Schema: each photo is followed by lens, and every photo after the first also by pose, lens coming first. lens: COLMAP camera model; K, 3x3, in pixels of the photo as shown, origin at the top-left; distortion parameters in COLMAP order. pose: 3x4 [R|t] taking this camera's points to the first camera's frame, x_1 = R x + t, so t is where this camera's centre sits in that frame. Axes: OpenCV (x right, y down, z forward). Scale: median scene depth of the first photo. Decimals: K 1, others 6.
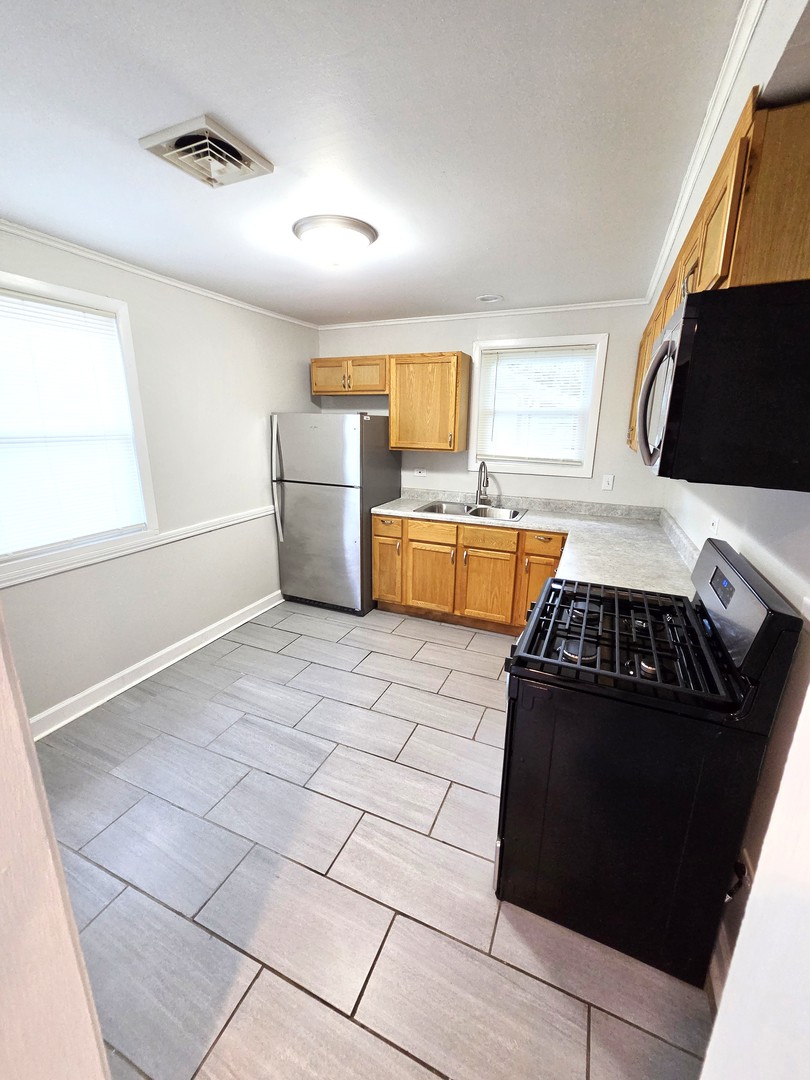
lens RADIAL K [[441.6, 0, 406.5], [0, 441.6, 538.4], [0, 0, 1]] dist [-0.002216, 0.000804]
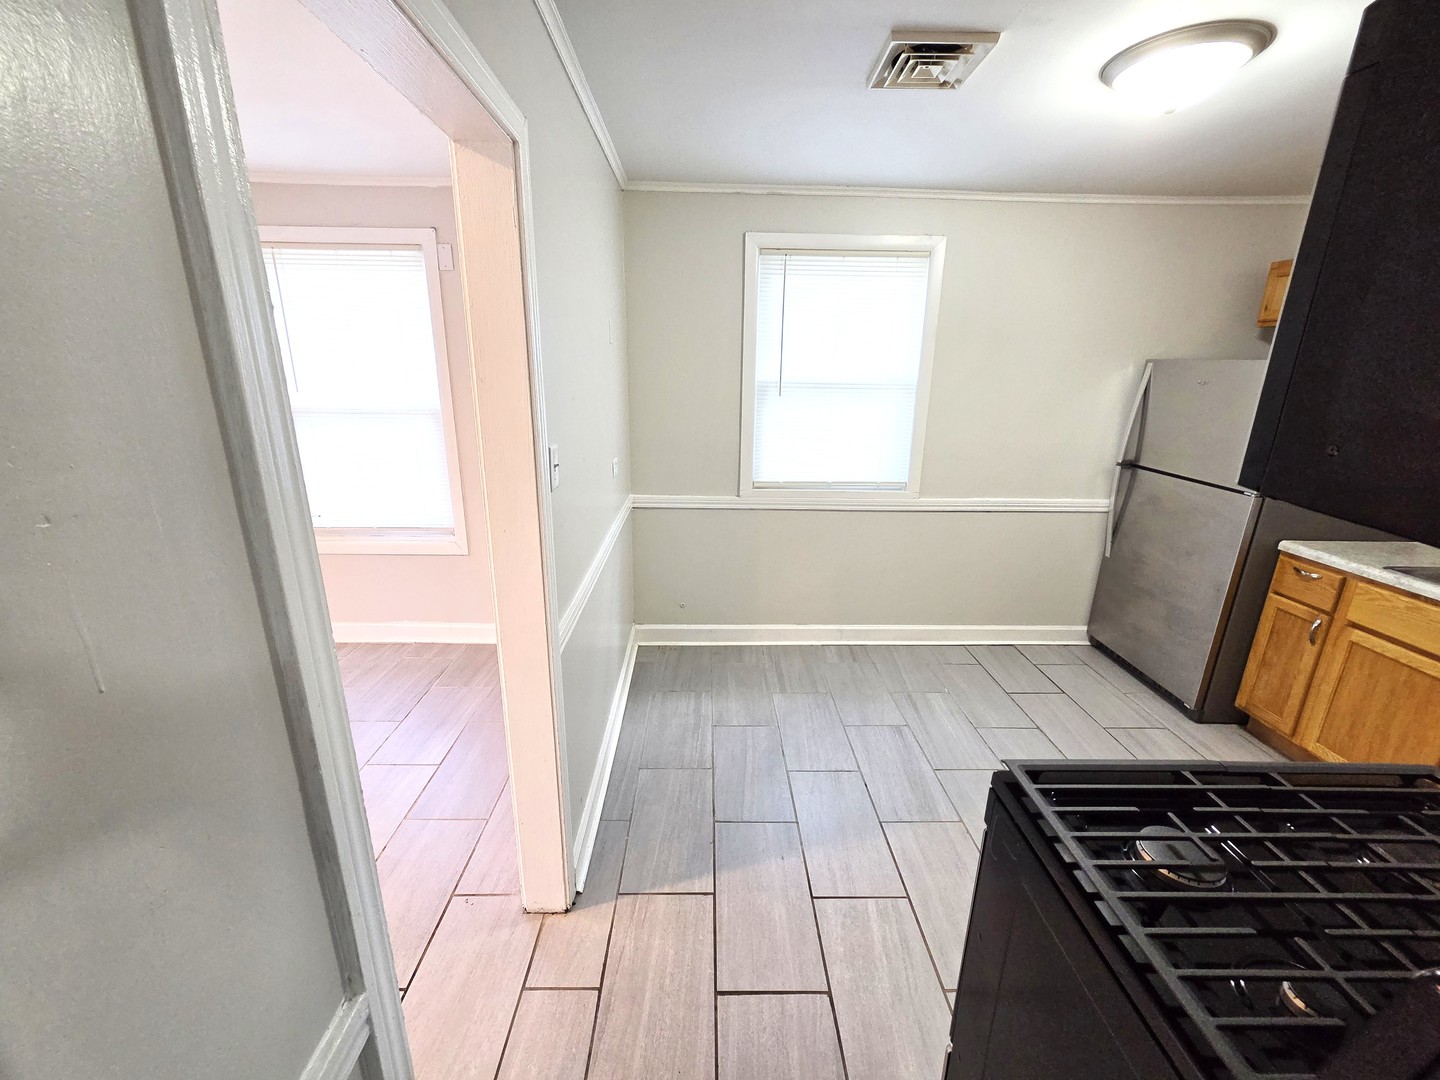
lens RADIAL K [[588.7, 0, 718.3], [0, 588.7, 536.4], [0, 0, 1]] dist [-0.002216, 0.000804]
pose [[0.417795, 0.249796, -0.873527, 0.258015], [-0.244825, 0.956849, 0.156527, -0.018914], [0.874933, 0.148465, 0.460923, 0.095670]]
